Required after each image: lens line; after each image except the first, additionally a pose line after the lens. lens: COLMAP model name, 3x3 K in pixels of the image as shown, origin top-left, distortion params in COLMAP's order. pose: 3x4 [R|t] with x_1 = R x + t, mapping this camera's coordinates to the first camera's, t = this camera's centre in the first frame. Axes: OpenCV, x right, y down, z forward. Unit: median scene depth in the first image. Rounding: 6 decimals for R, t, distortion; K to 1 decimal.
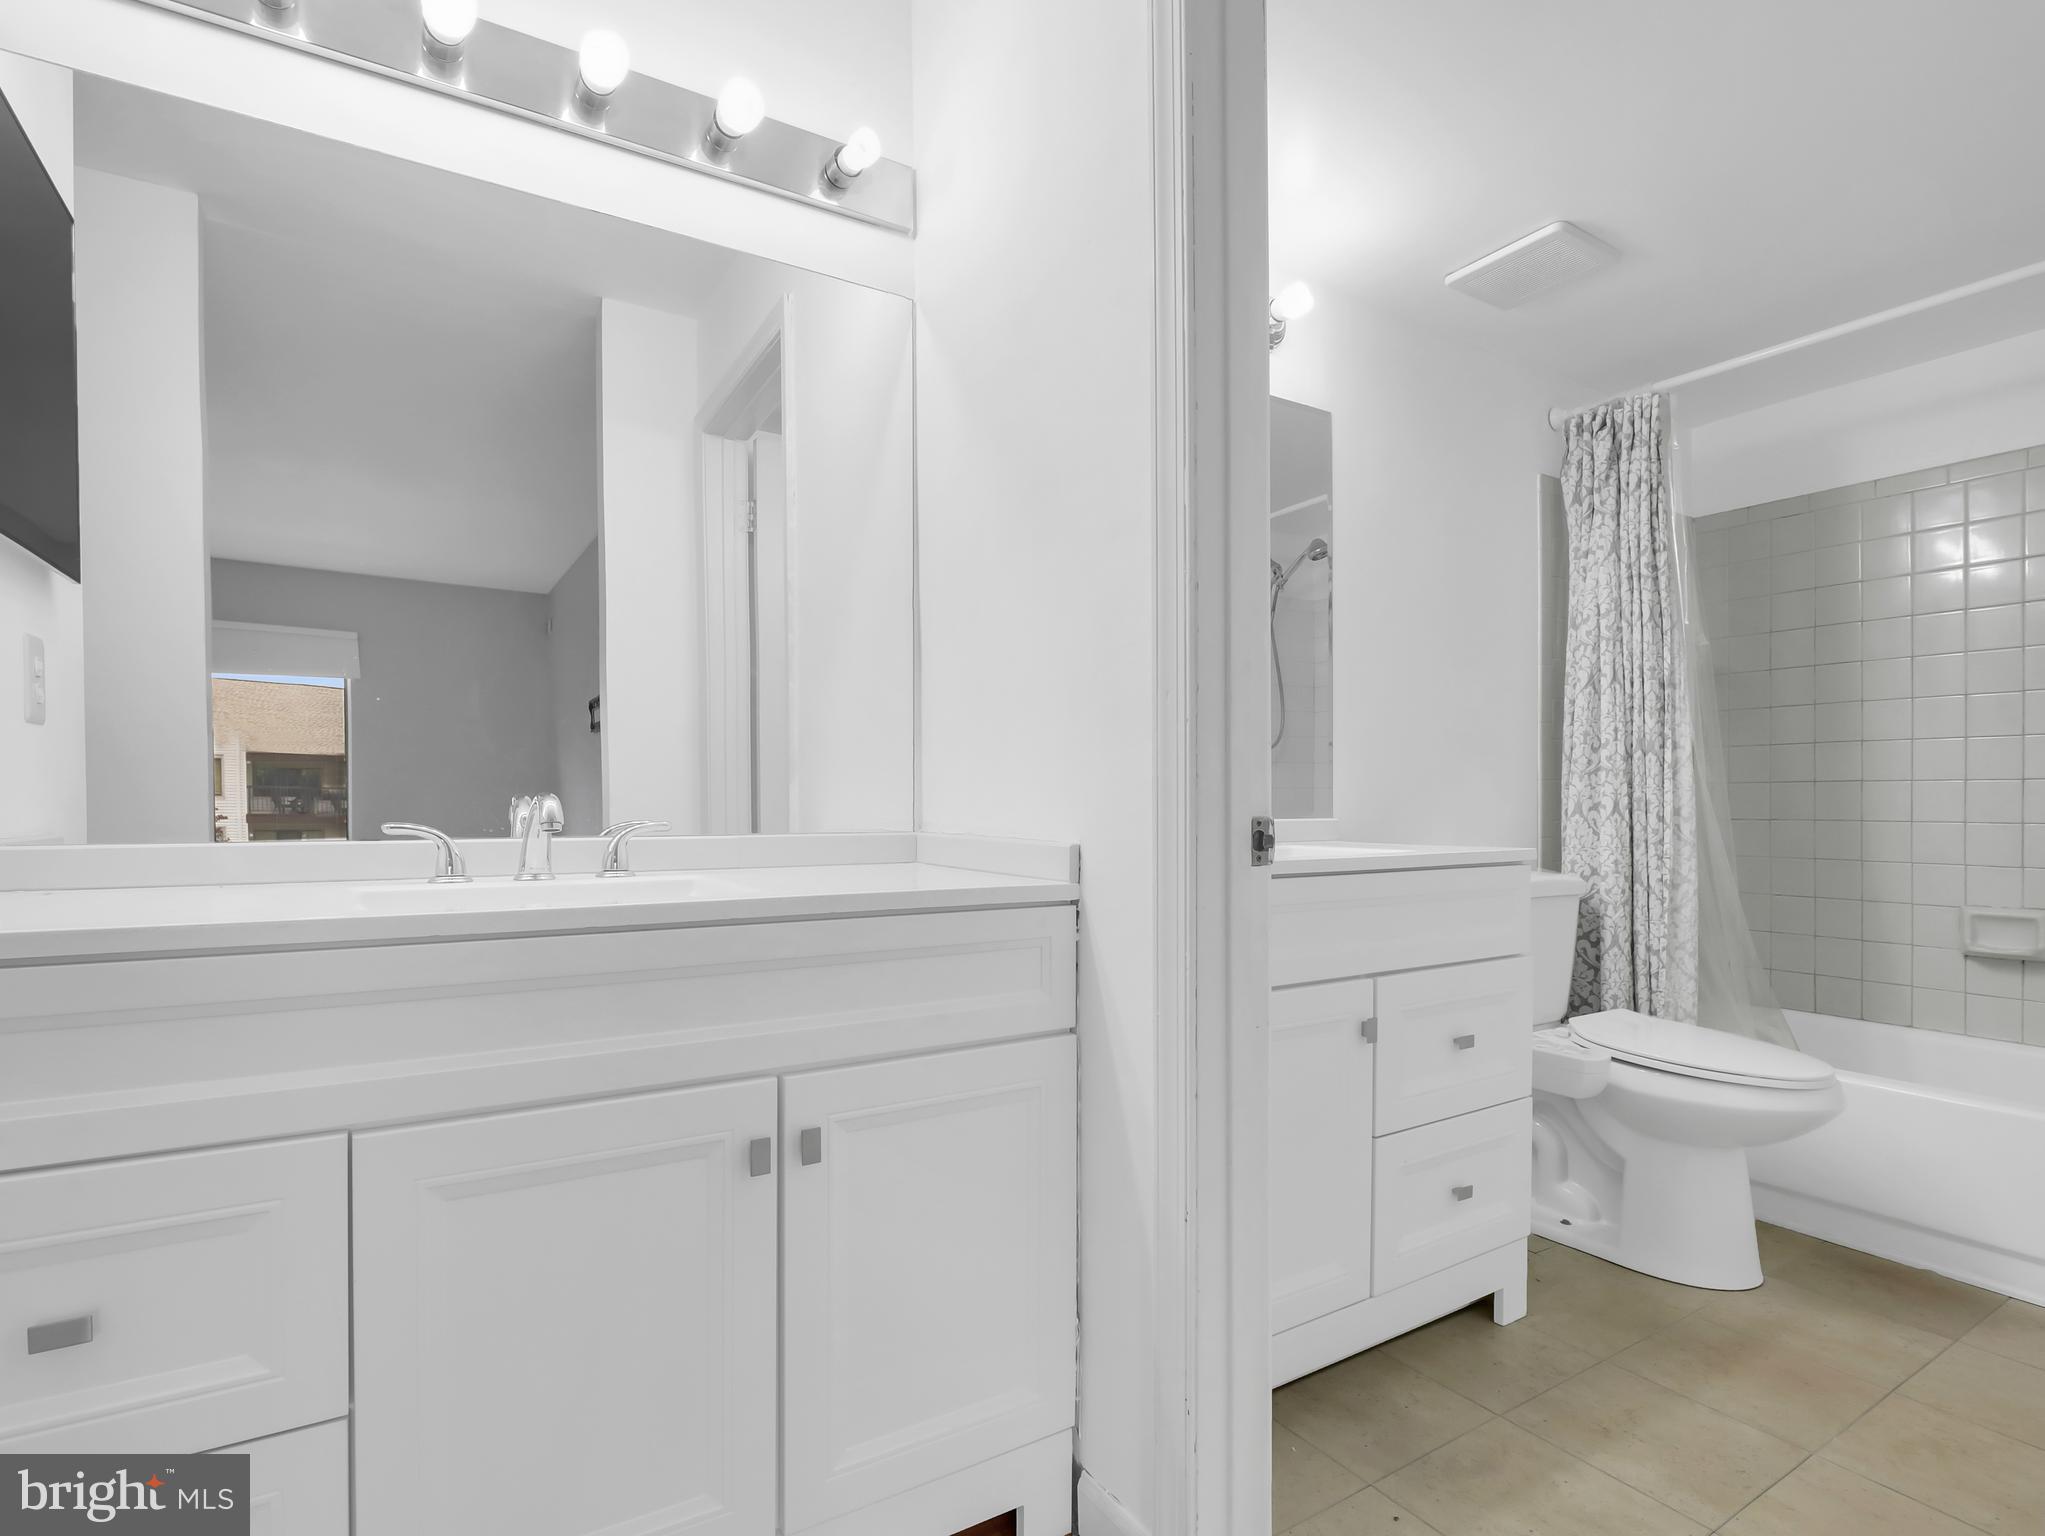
lens RADIAL K [[1016.0, 0, 1015.5], [0, 1016.0, 796.6], [0, 0, 1]] dist [-0.015907, -0.004441]
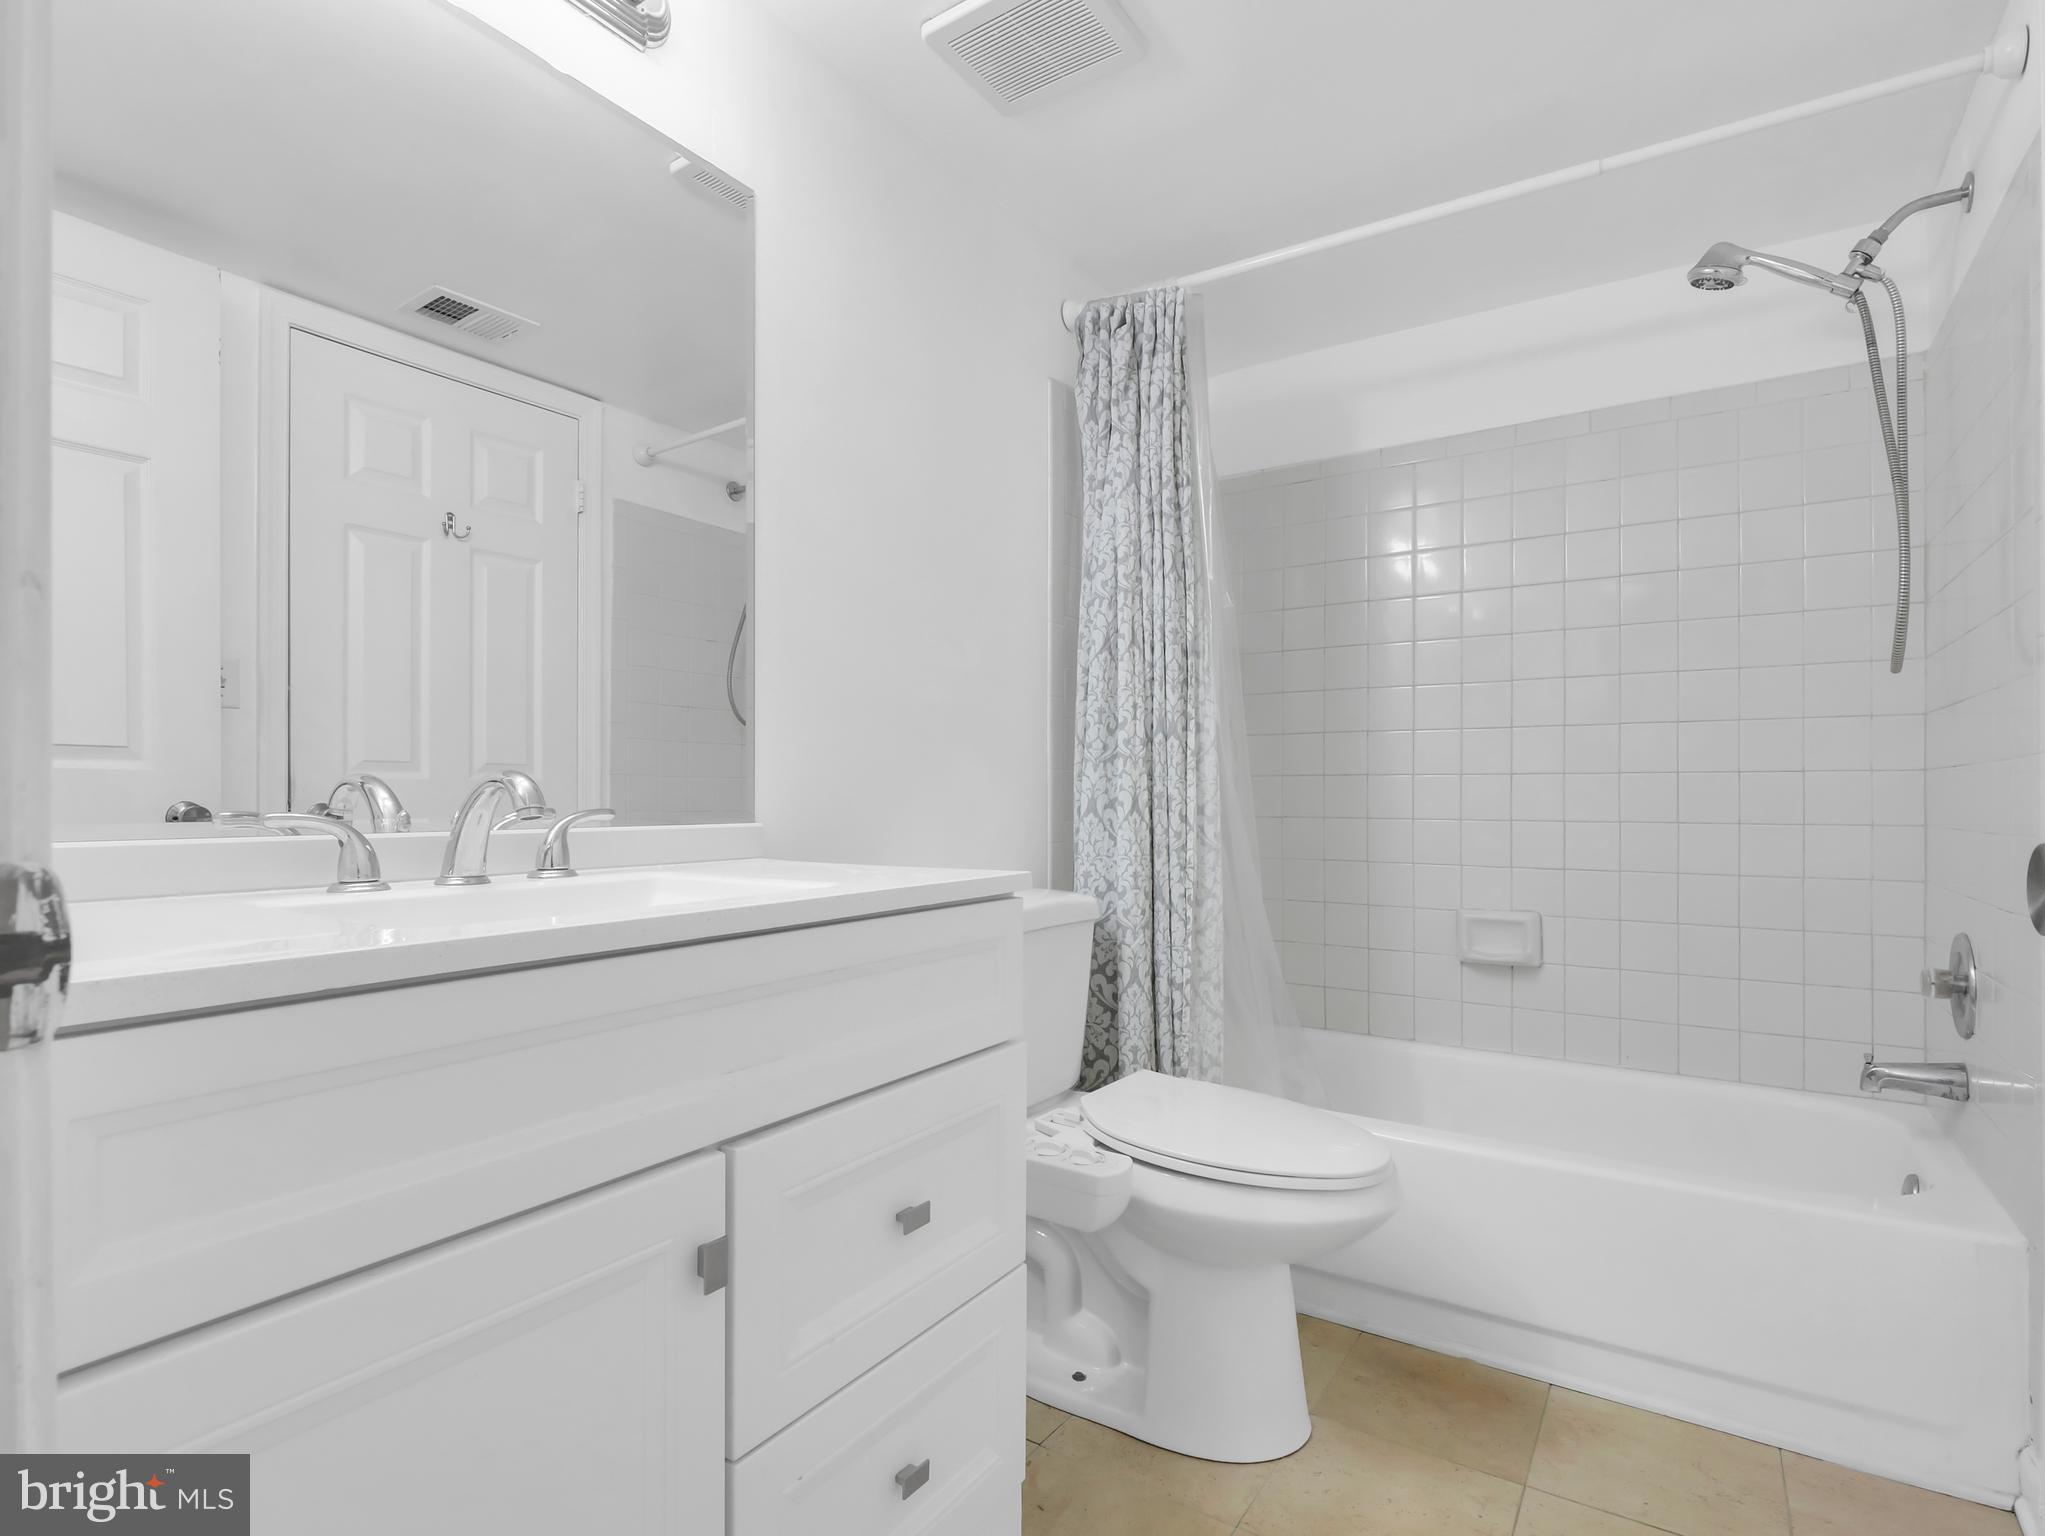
lens RADIAL K [[1016.0, 0, 1028.4], [0, 1016.0, 778.9], [0, 0, 1]] dist [-0.015907, -0.004441]
pose [[0.903117, 0.007948, 0.429321, 0.181026], [-0.001329, 0.999876, -0.015717, 0.003136], [-0.429392, 0.013623, 0.903015, 0.322893]]
